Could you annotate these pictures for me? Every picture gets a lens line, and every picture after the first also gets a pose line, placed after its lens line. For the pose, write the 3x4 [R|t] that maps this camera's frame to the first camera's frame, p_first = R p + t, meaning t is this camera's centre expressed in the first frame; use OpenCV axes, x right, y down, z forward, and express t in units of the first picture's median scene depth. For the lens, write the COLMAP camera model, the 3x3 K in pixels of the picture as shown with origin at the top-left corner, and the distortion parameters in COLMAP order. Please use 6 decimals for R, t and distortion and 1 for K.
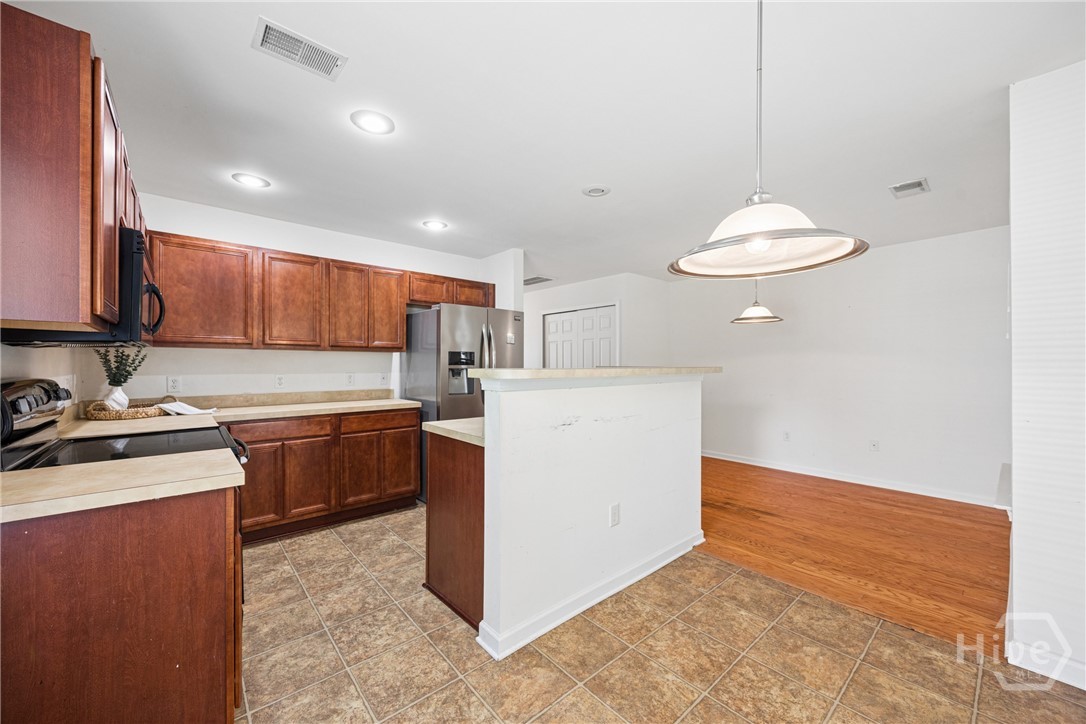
lens RADIAL K [[415.0, 0, 541.8], [0, 415.0, 364.8], [0, 0, 1]] dist [0.005747, -0.000146]
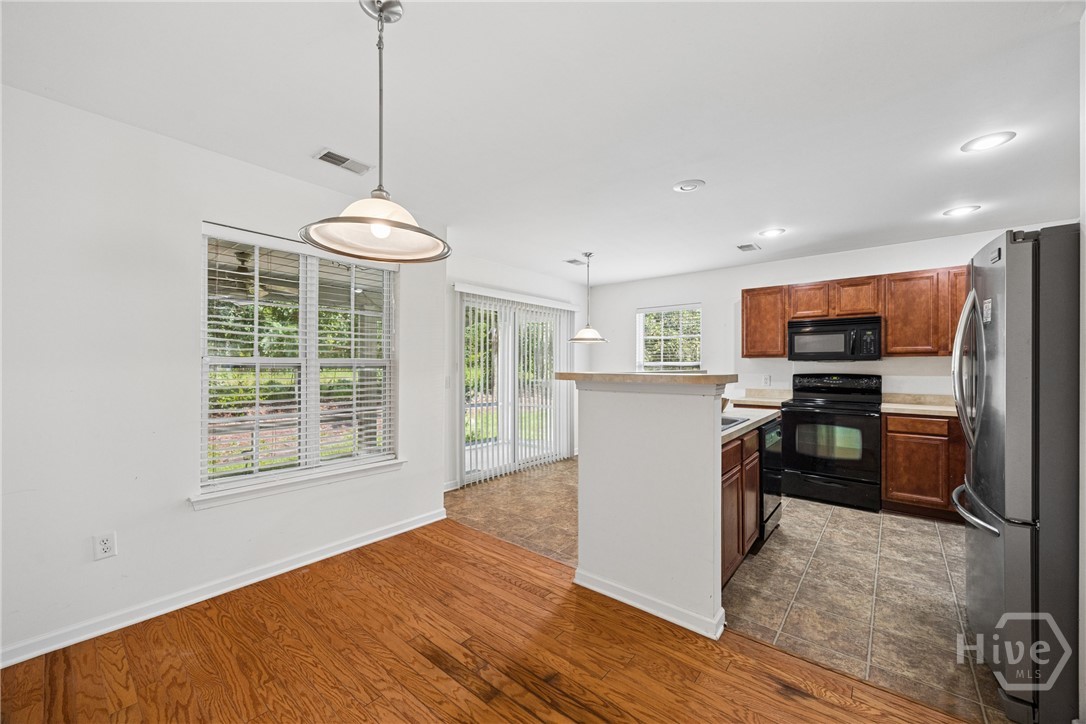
lens RADIAL K [[418.9, 0, 548.2], [0, 418.9, 361.1], [0, 0, 1]] dist [0.000164, -0.000327]
pose [[-0.985174, -0.004873, -0.171490, 0.551882], [-0.003002, 0.999933, -0.011163, -0.007187], [0.171533, -0.010483, -0.985123, 1.707360]]
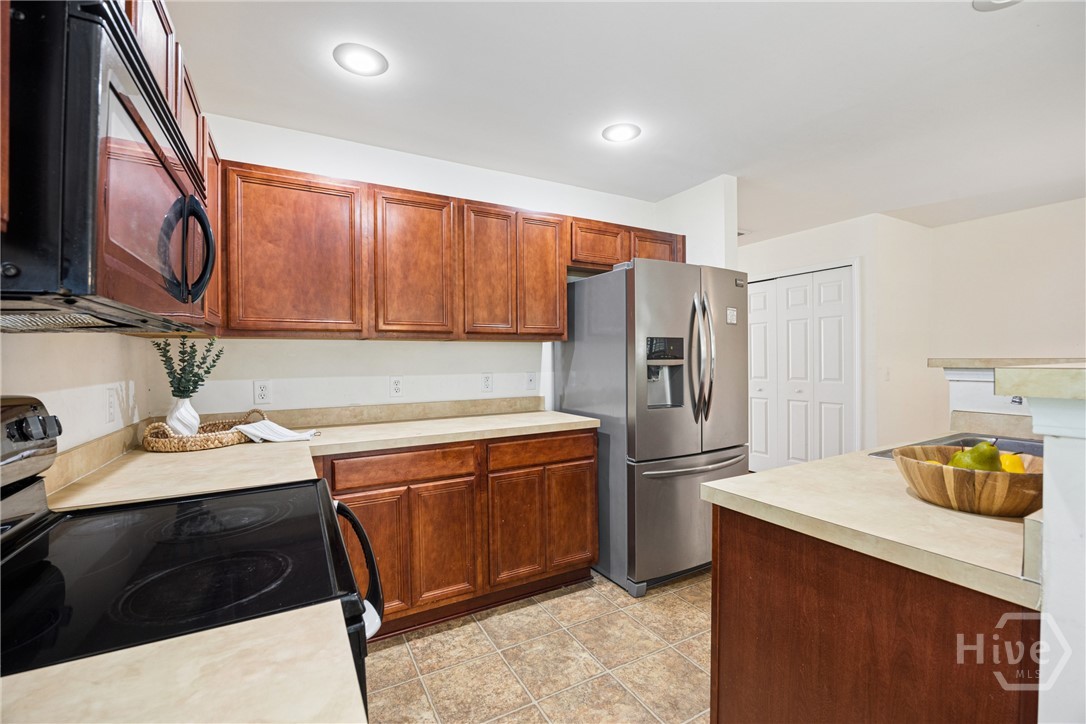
lens RADIAL K [[458.0, 0, 543.7], [0, 458.0, 362.6], [0, 0, 1]] dist [-0.023787, 0.000381]
pose [[0.978709, -0.009201, -0.205048, -0.266175], [0.011076, 0.999907, 0.007996, -0.002785], [0.204955, -0.010096, 0.978719, 0.352777]]
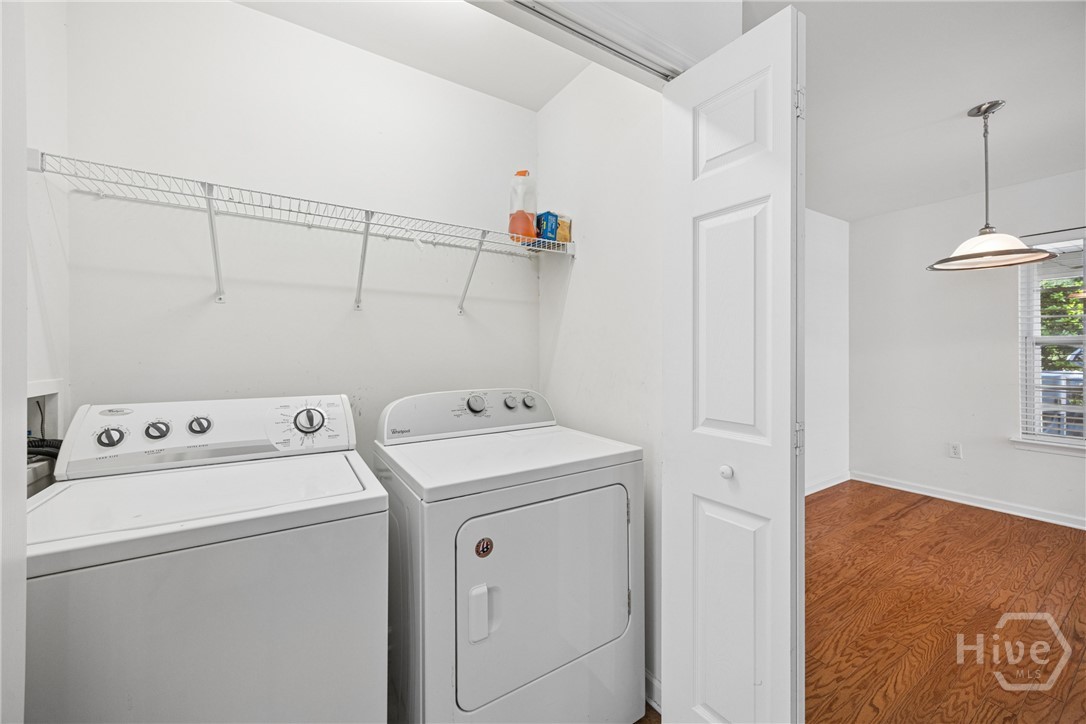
lens RADIAL K [[421.8, 0, 544.2], [0, 421.8, 348.9], [0, 0, 1]] dist [0.000882, 0.000263]
pose [[0.133245, 0.002310, 0.991080, -0.108408], [0.003354, 0.999991, -0.002782, 0.006018], [-0.991077, 0.003695, 0.133236, 1.863575]]
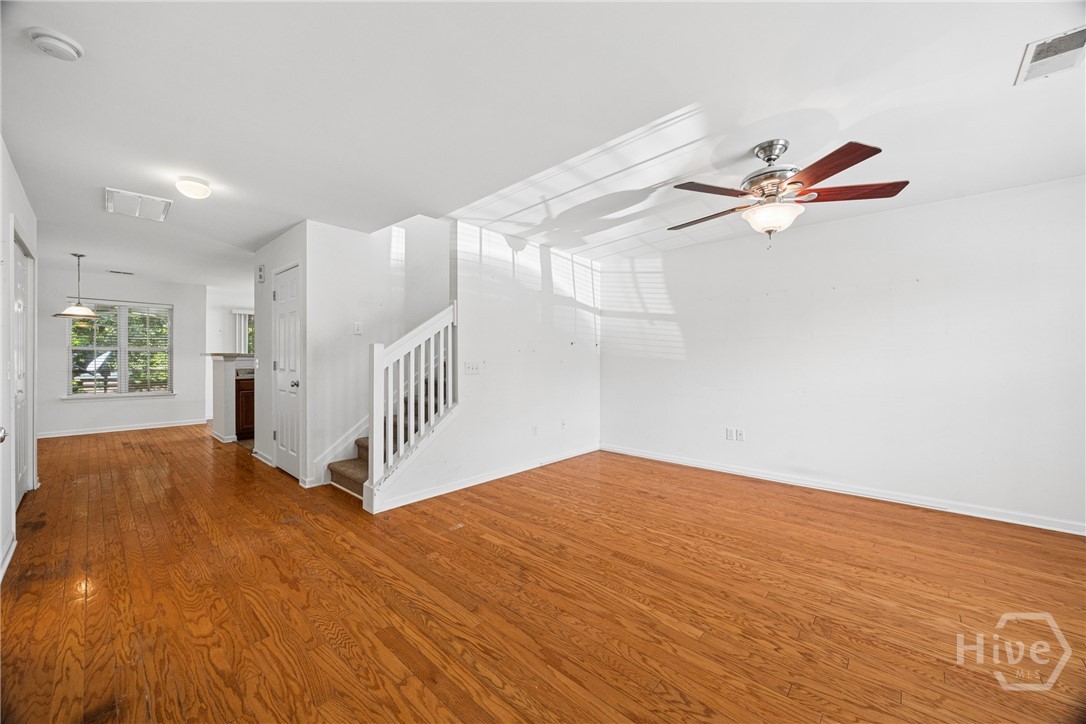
lens RADIAL K [[411.4, 0, 542.2], [0, 411.4, 359.5], [0, 0, 1]] dist [-0.002548, -0.000108]
pose [[-0.992055, -0.000726, -0.125800, -0.952224], [-0.001087, 0.999995, 0.002798, 0.026641], [0.125797, 0.002913, -0.992052, 3.081671]]
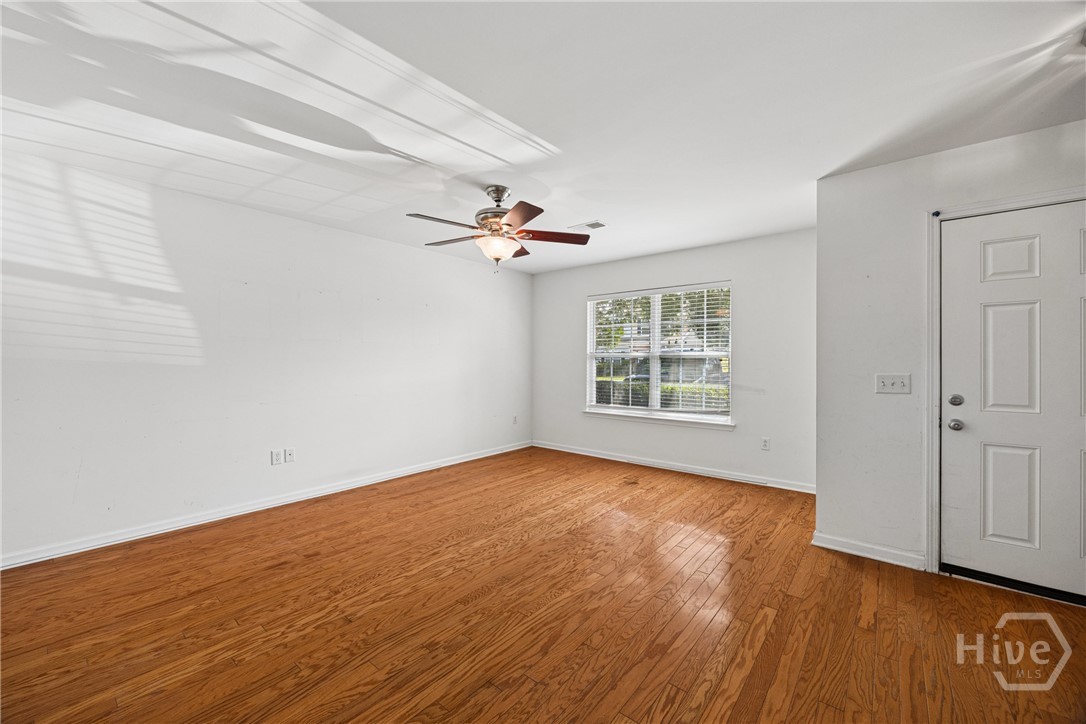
lens RADIAL K [[421.4, 0, 557.8], [0, 421.4, 360.3], [0, 0, 1]] dist [-0.001789, -0.000268]
pose [[0.192666, -0.000061, -0.981264, -0.501281], [-0.001308, 0.999999, -0.000319, 0.019195], [0.981263, 0.001345, 0.192666, 2.324459]]
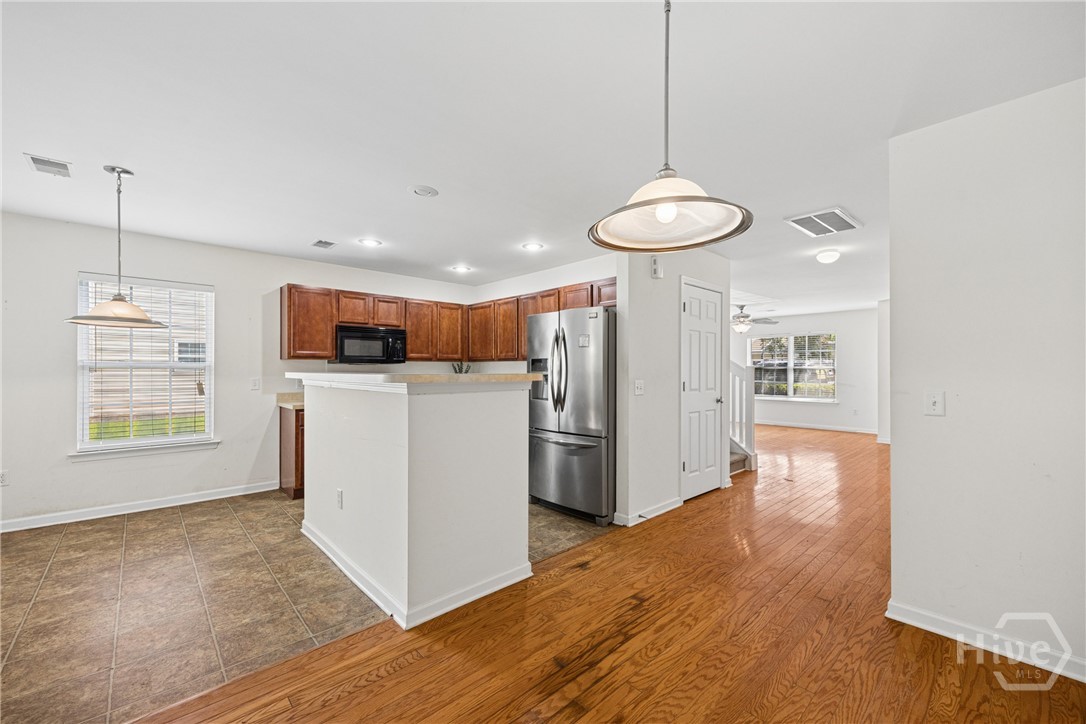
lens RADIAL K [[431.7, 0, 542.7], [0, 431.7, 368.1], [0, 0, 1]] dist [0.004260, -0.000114]
pose [[0.034000, -0.004529, -0.999412, 1.041076], [-0.001088, 0.999989, -0.004569, -0.002205], [0.999421, 0.001242, 0.033995, 1.127880]]
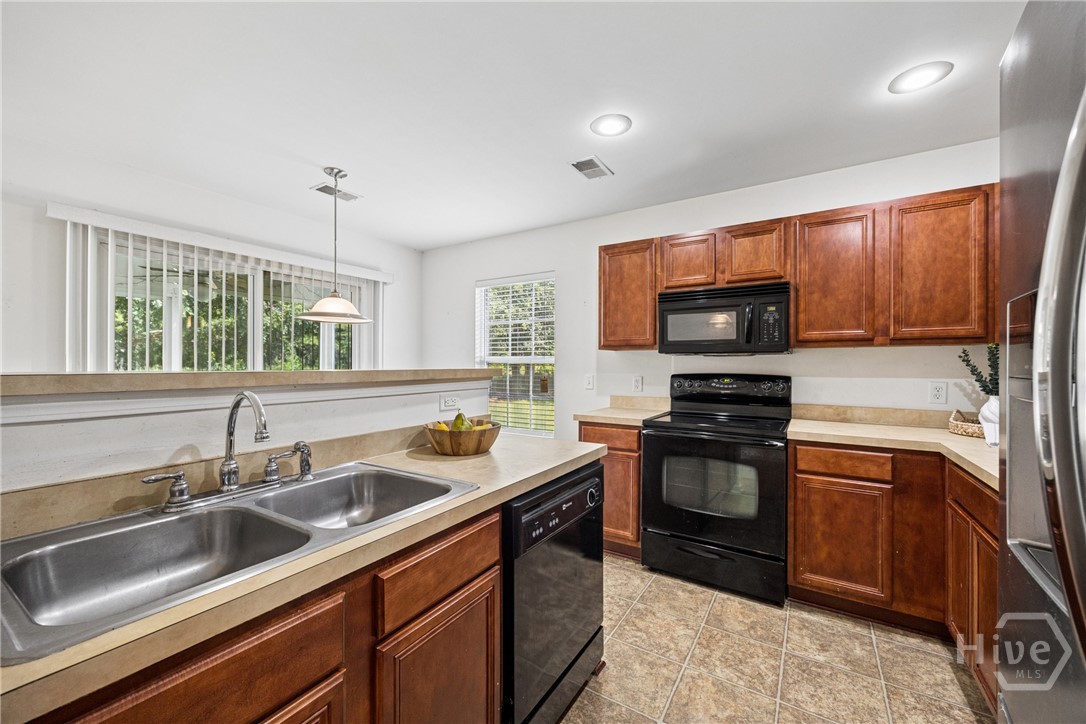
lens RADIAL K [[421.3, 0, 543.8], [0, 421.3, 362.3], [0, 0, 1]] dist [0.001743, 0.000162]
pose [[-0.954923, -0.001909, -0.296848, 0.033197], [-0.001917, 0.999998, -0.000264, -0.007337], [0.296848, 0.000316, -0.954925, 1.264776]]
